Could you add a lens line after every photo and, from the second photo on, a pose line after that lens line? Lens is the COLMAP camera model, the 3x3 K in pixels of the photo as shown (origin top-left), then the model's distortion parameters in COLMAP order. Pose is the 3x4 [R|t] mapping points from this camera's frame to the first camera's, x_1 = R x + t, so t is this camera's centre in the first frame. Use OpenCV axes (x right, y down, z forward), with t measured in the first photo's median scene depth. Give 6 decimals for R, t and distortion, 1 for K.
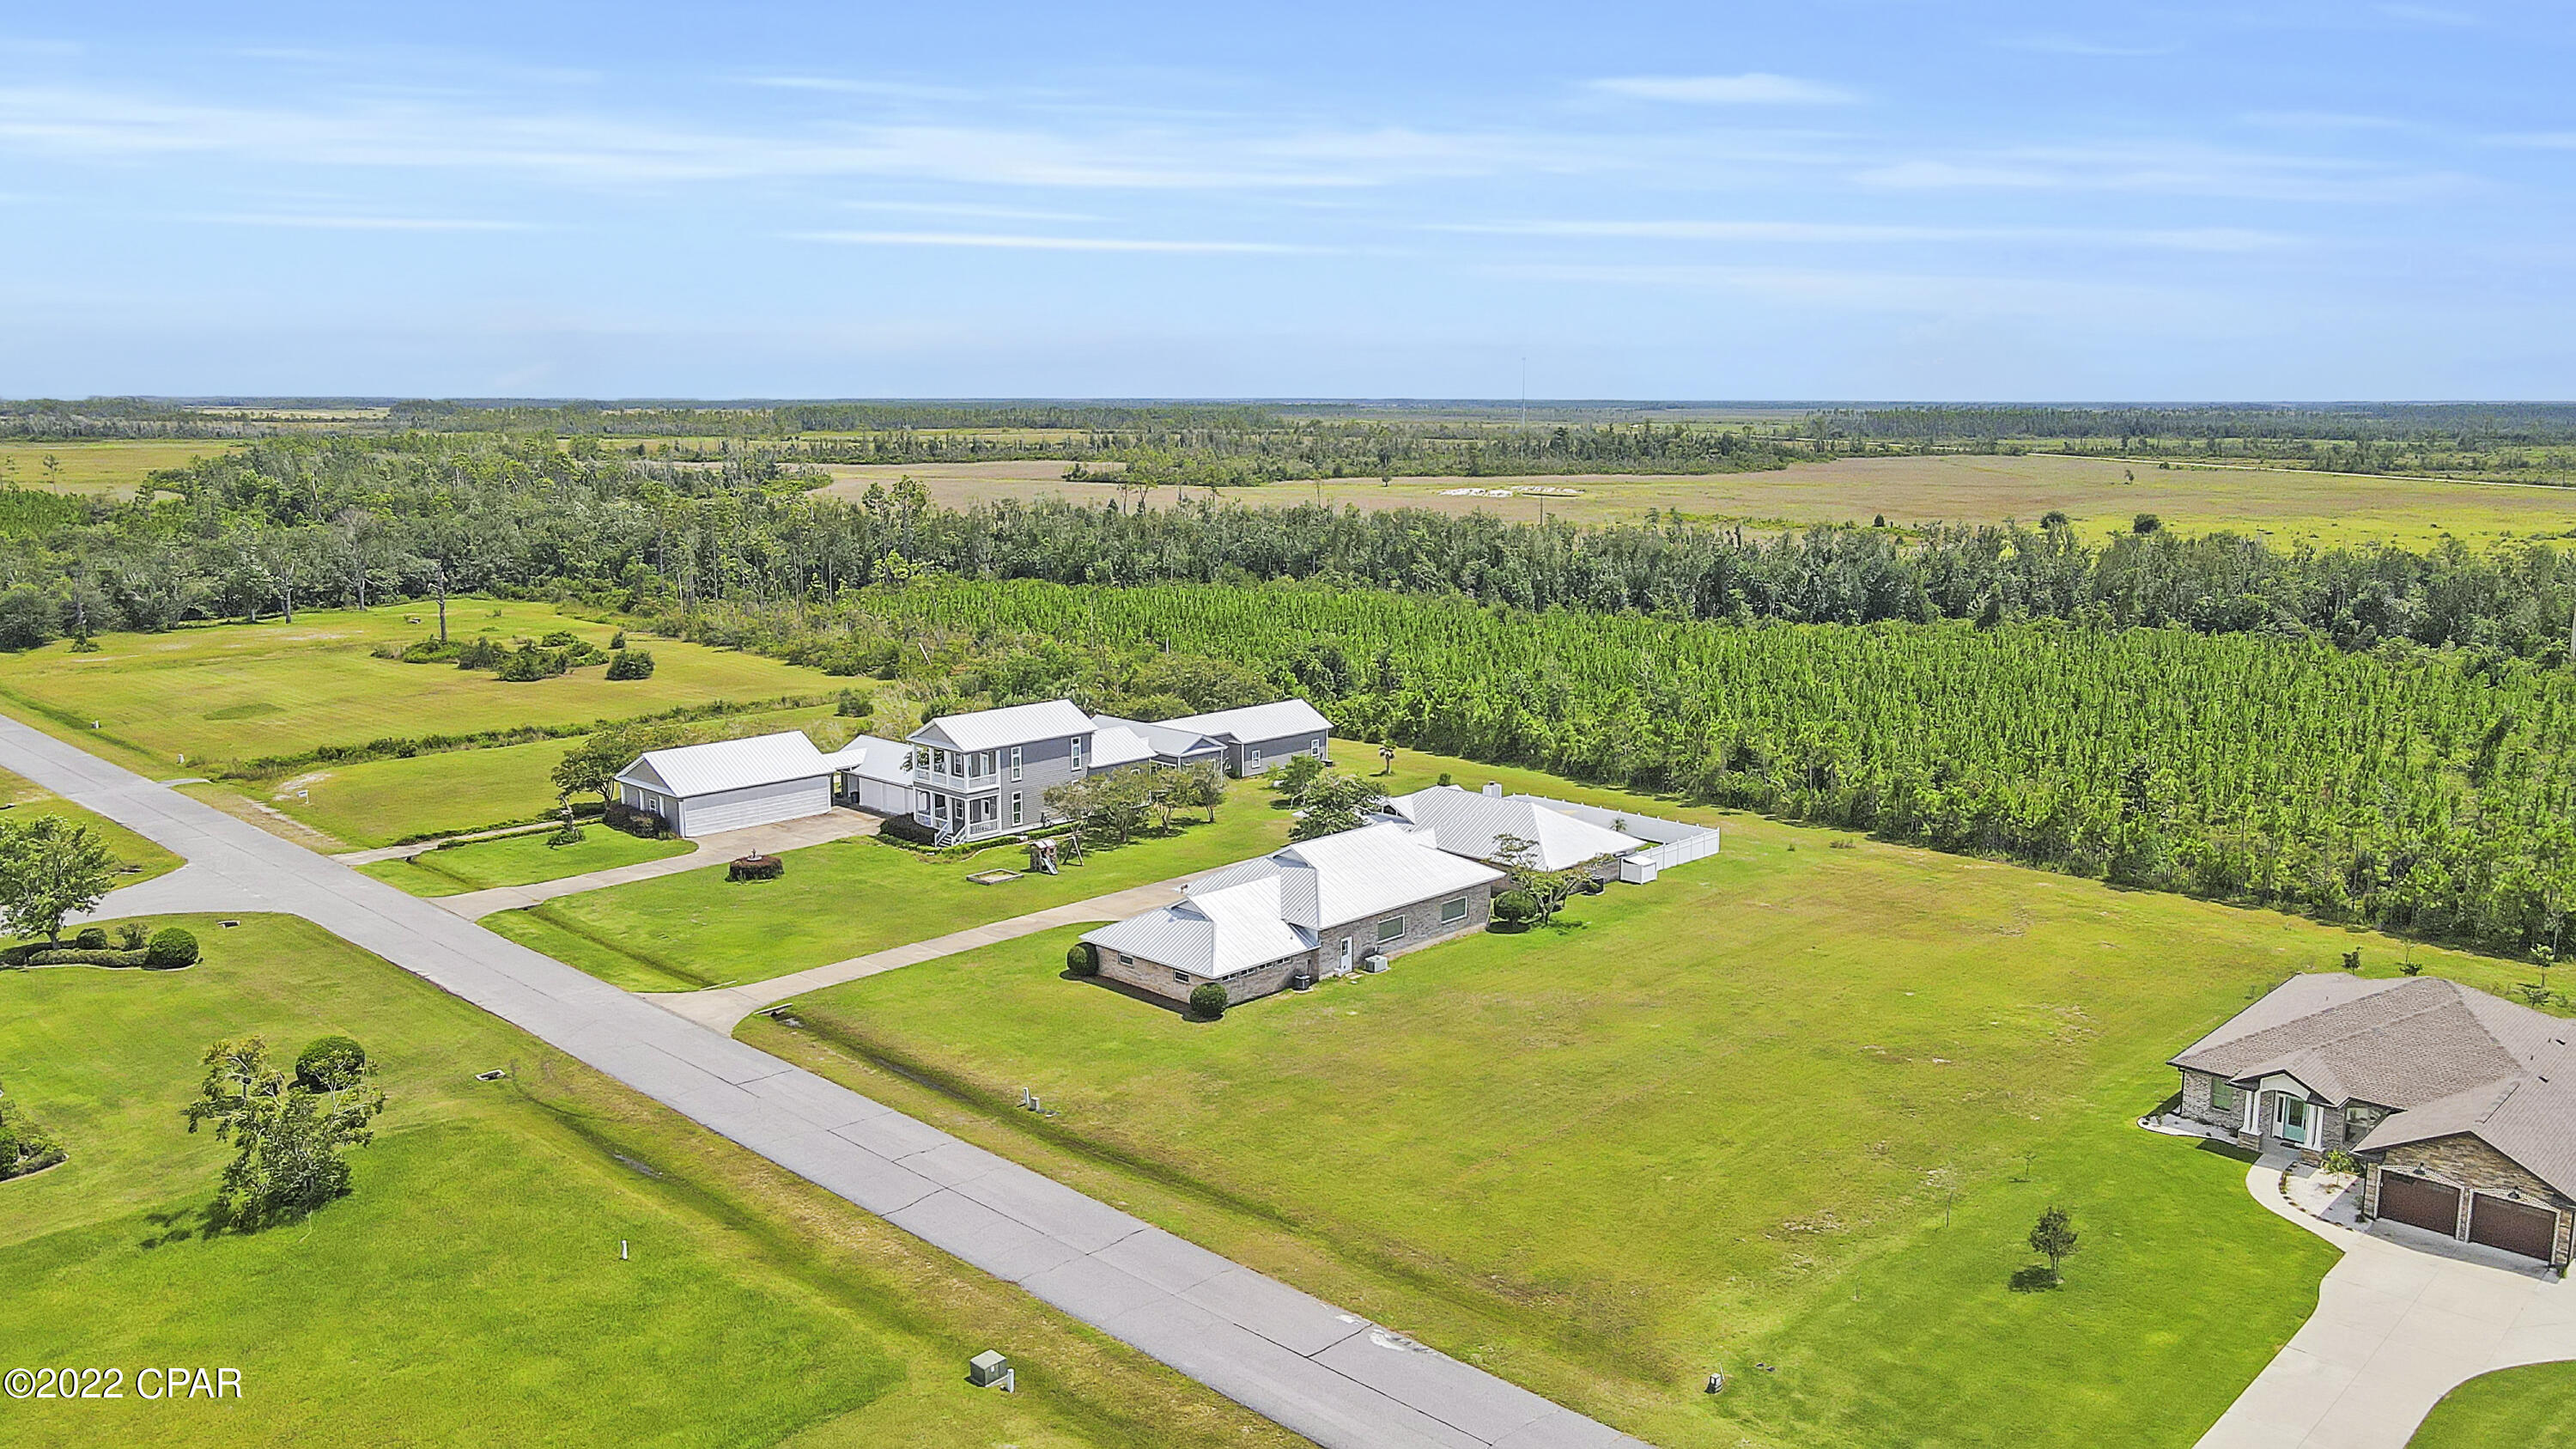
lens RADIAL K [[1905.1, 0, 1280.0], [0, 1905.1, 708.1], [0, 0, 1]] dist [-0.011892, 0.049877]
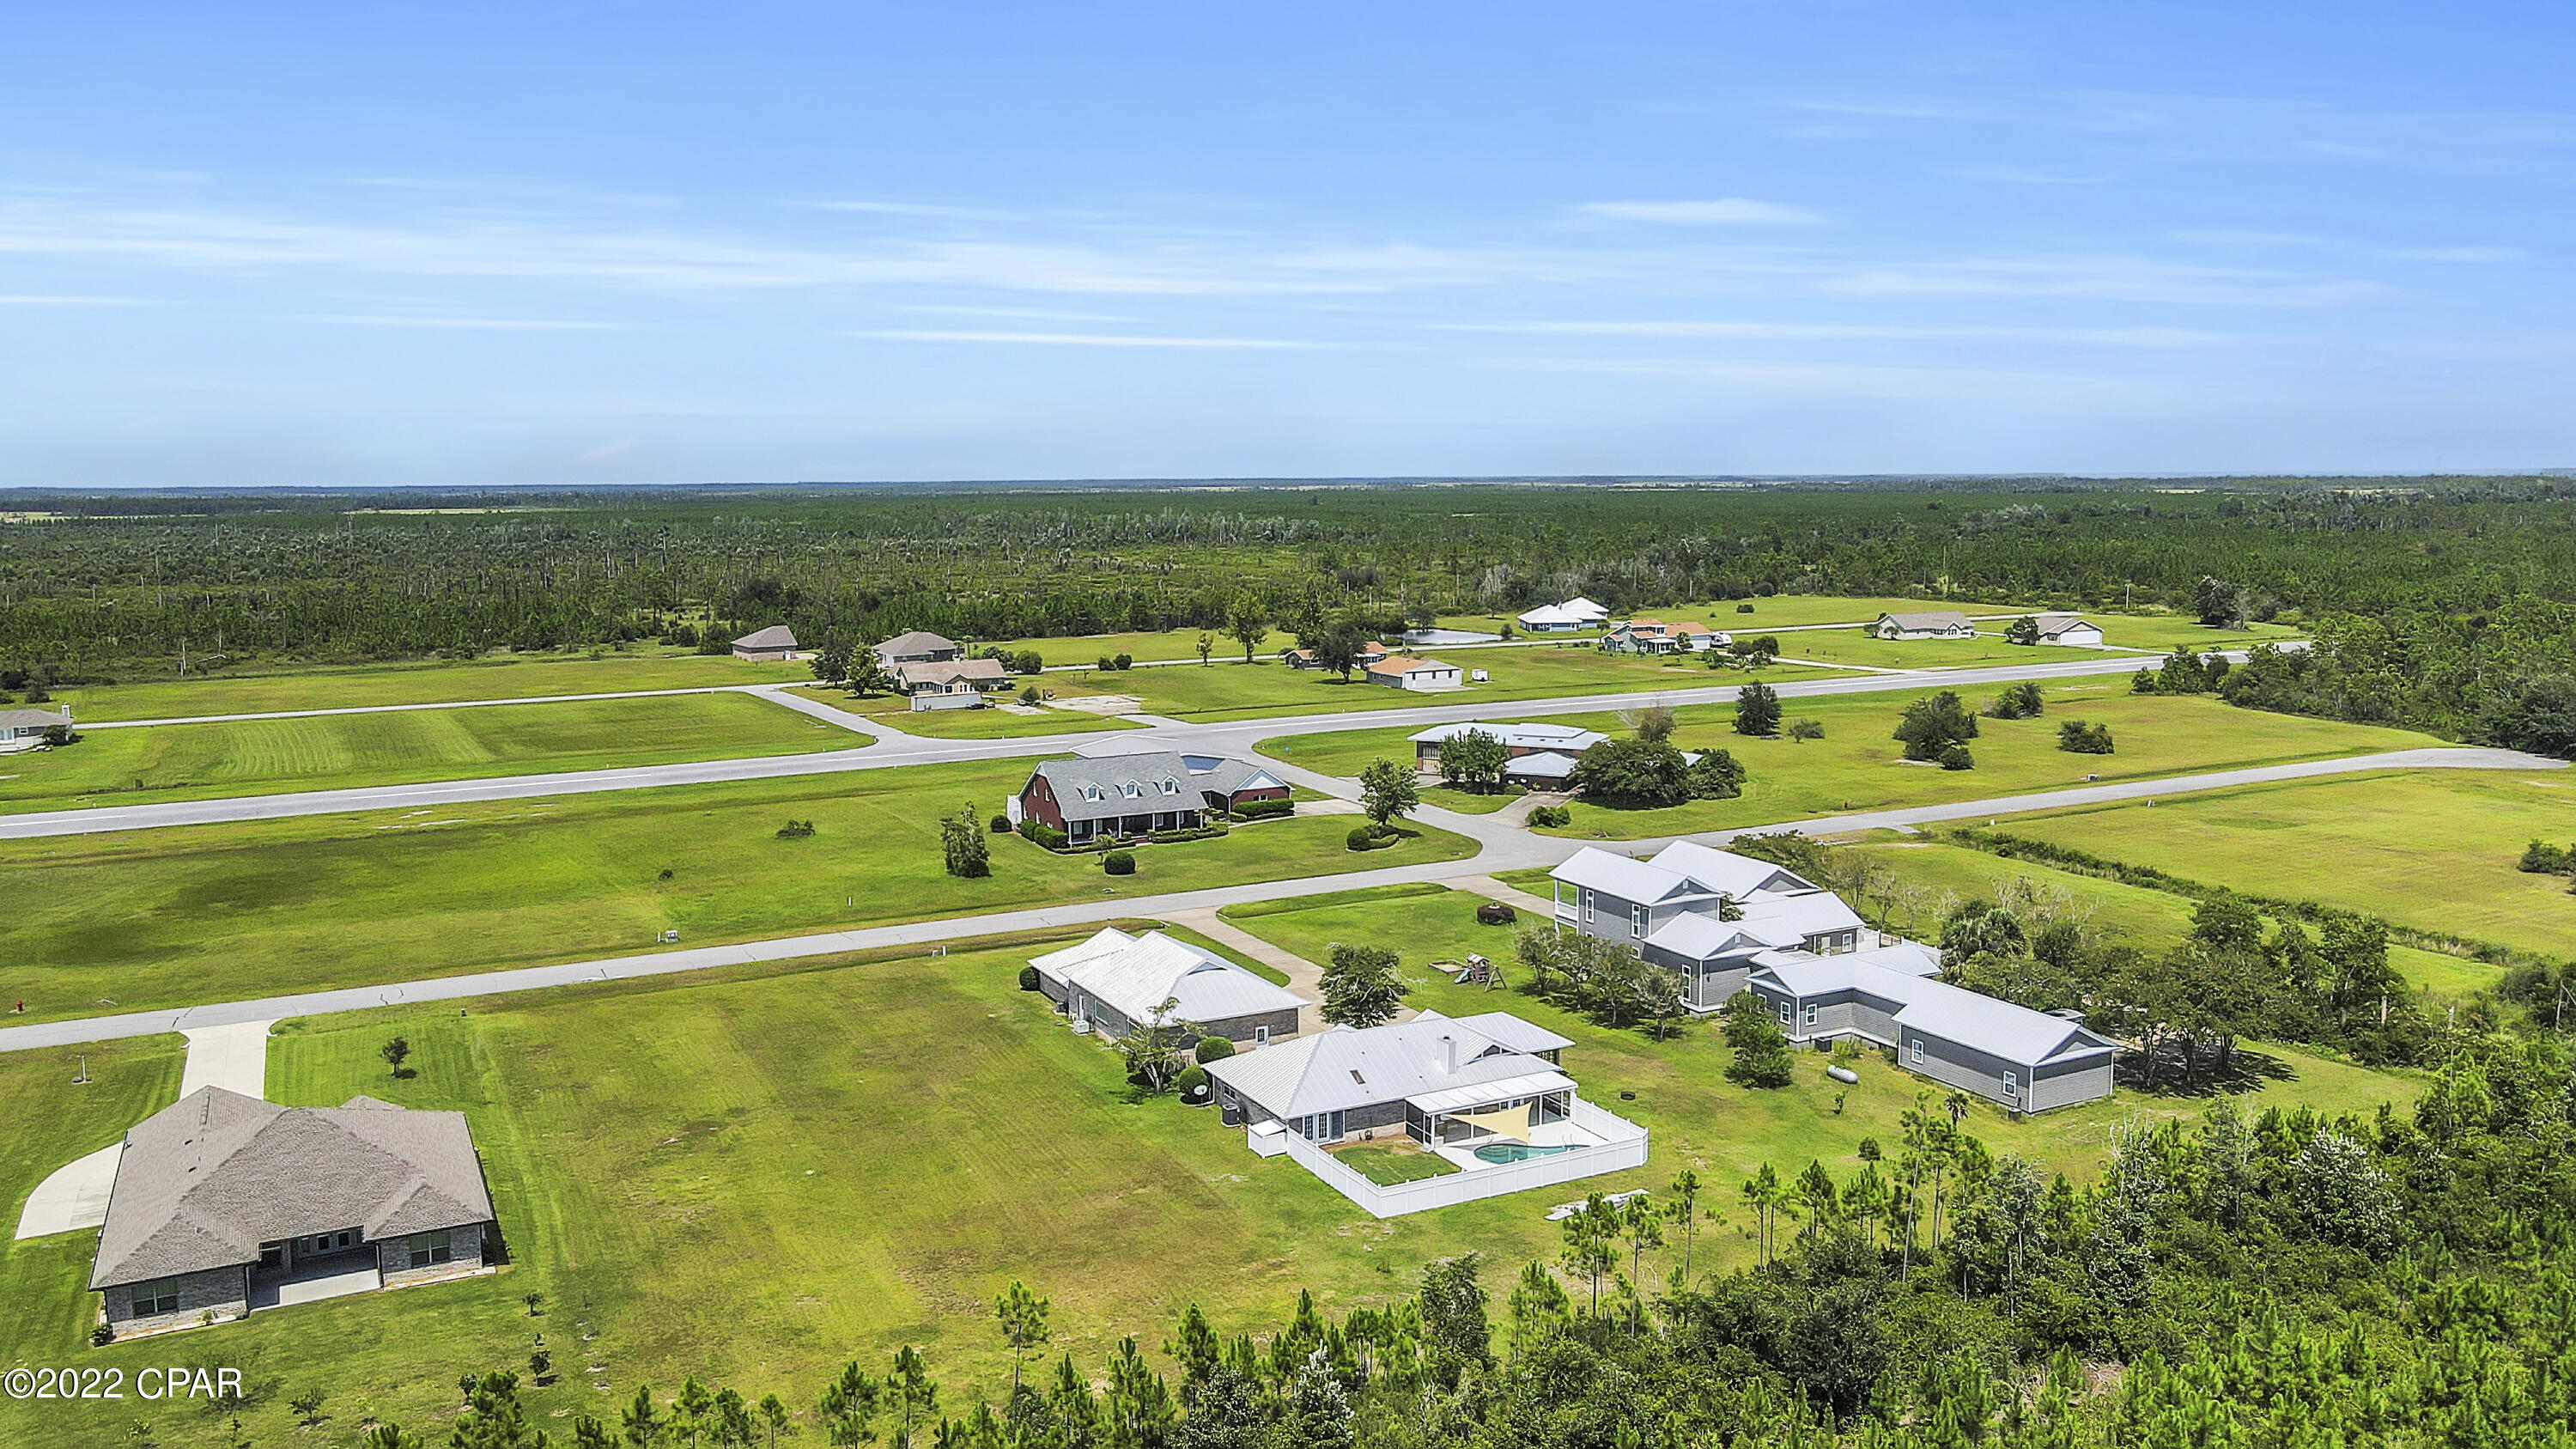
lens RADIAL K [[1915.2, 0, 1274.5], [0, 1915.2, 730.4], [0, 0, 1]] dist [-0.027348, 0.052533]
pose [[-0.325520, 0.127044, -0.936961, 0.978839], [-0.147227, 0.972036, 0.182949, -0.254214], [0.934003, 0.197499, -0.297713, 1.231451]]
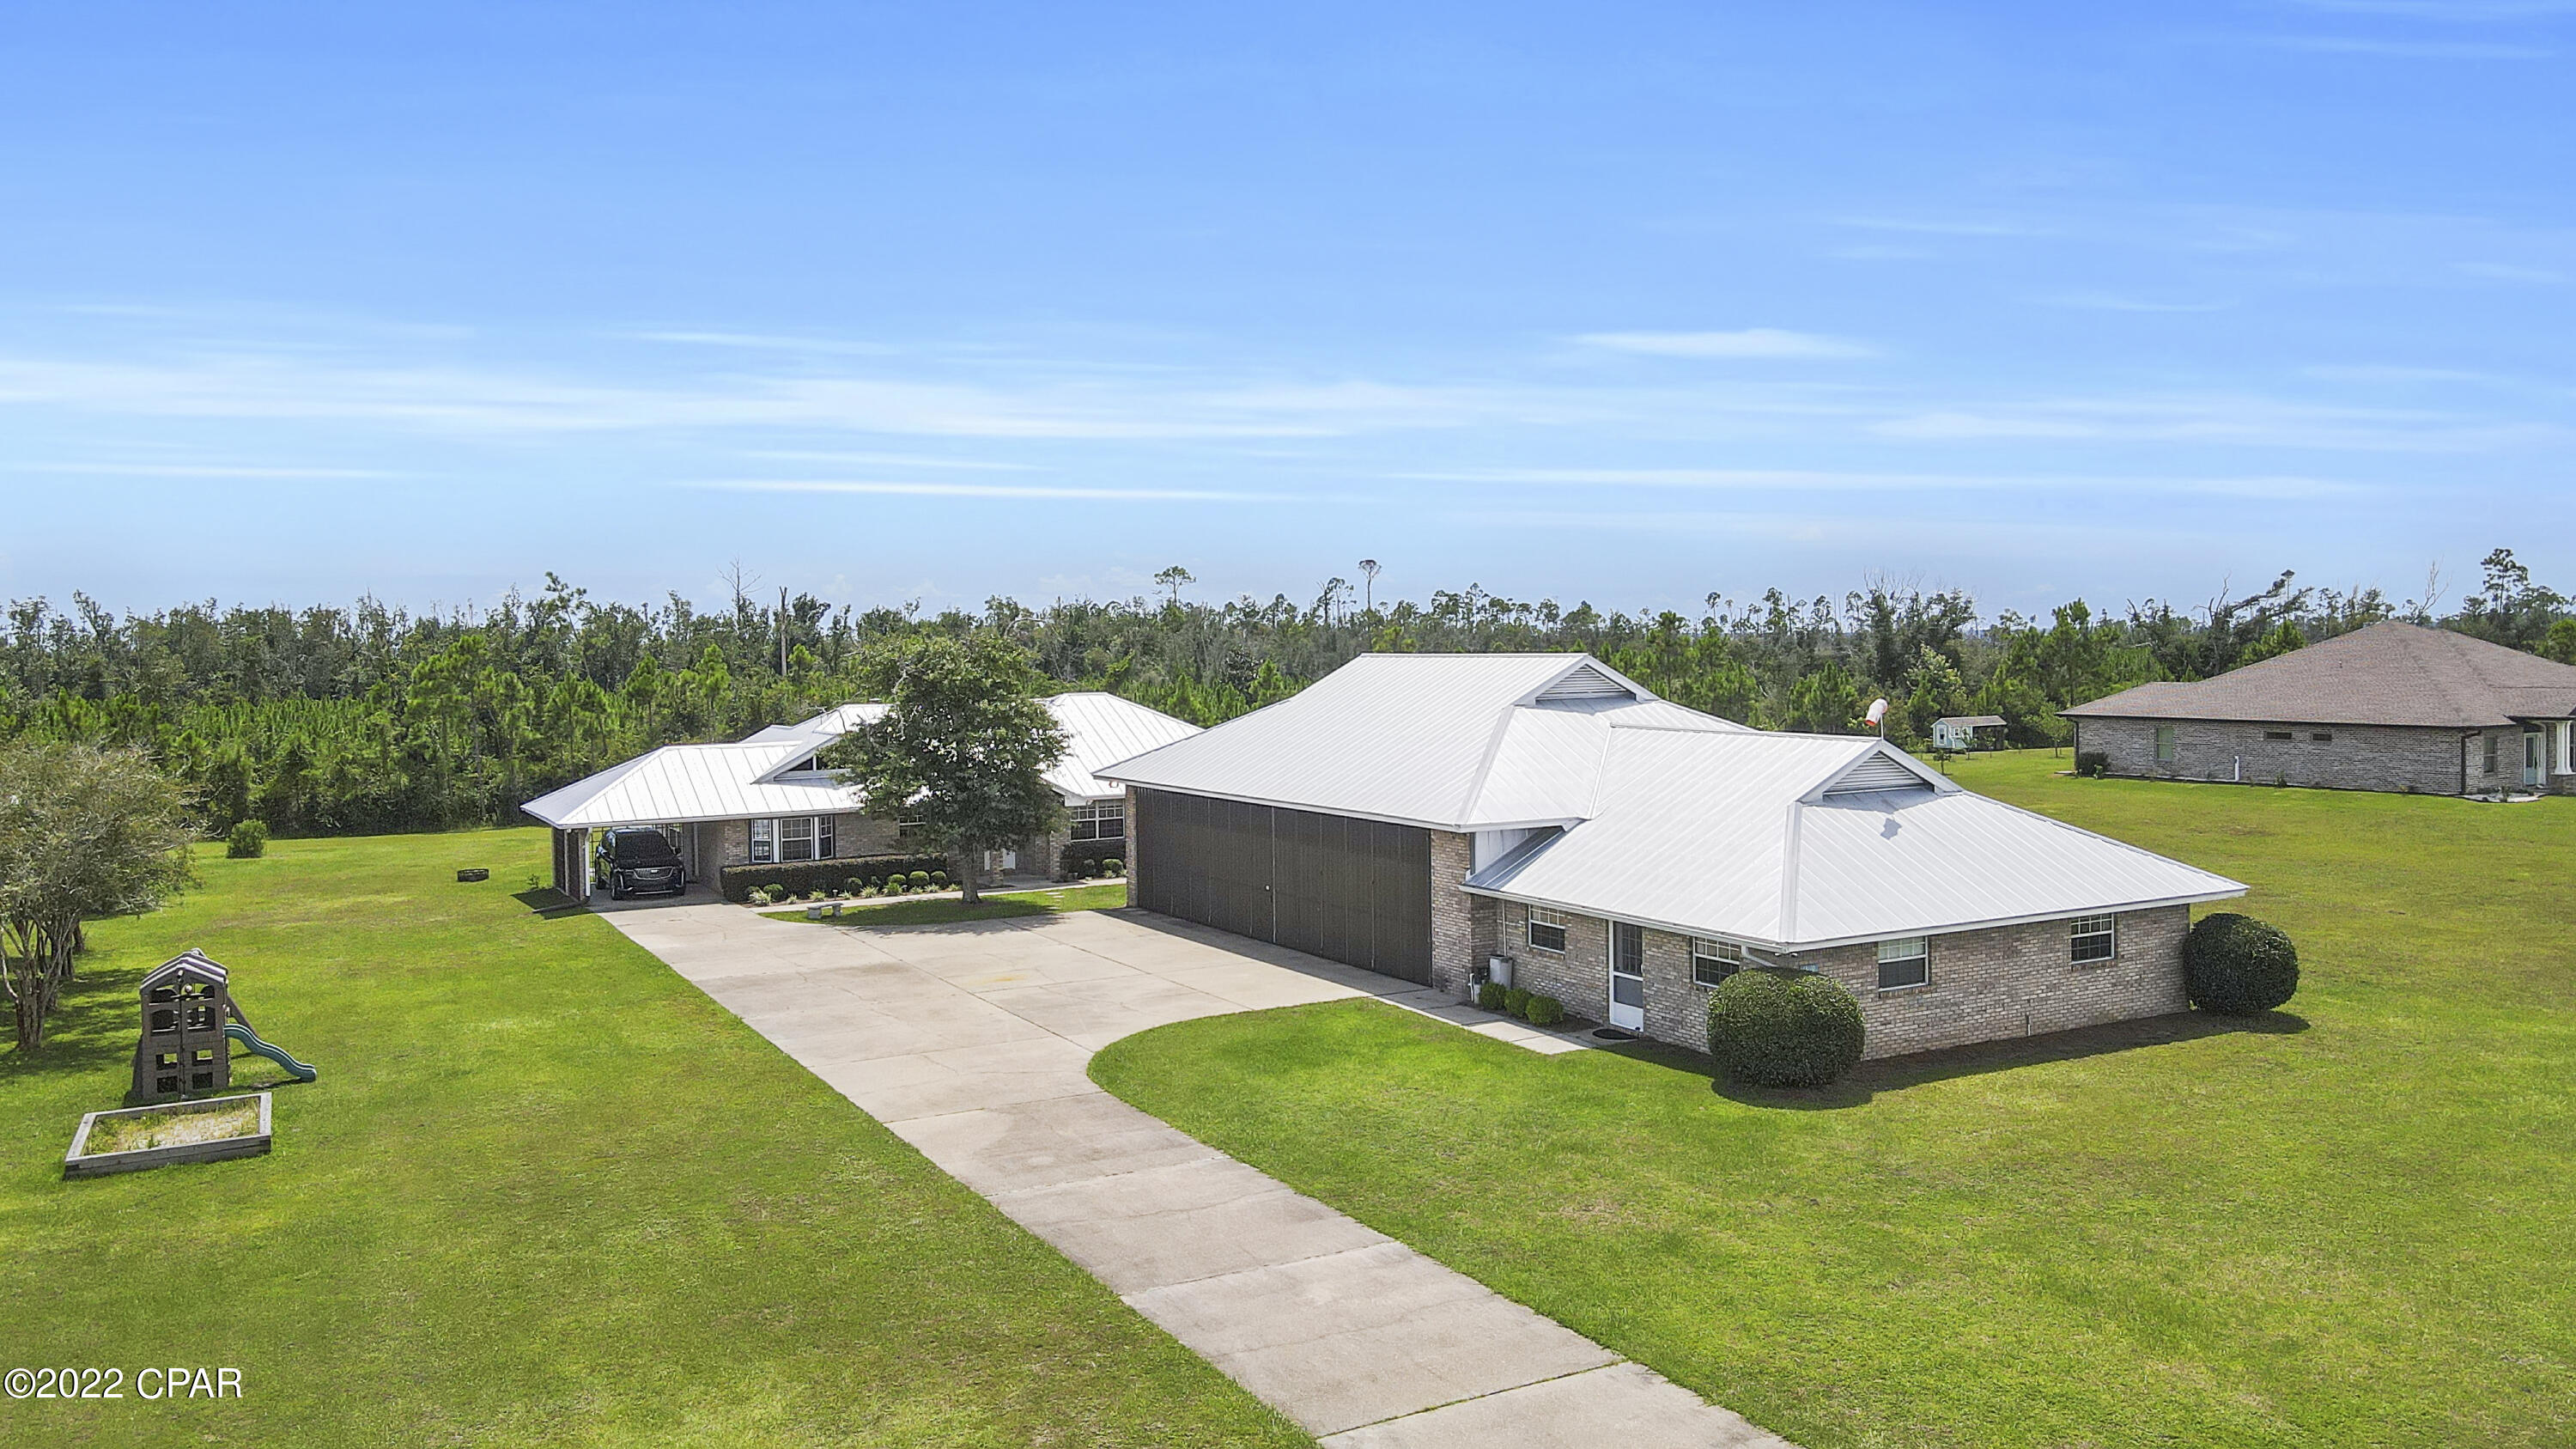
lens RADIAL K [[1905.1, 0, 1280.0], [0, 1905.1, 708.1], [0, 0, 1]] dist [-0.011892, 0.049877]
pose [[0.297995, -0.041251, 0.953676, -0.313867], [0.171627, 0.985100, -0.011017, 0.066504], [-0.939012, 0.166959, 0.300635, 0.823754]]
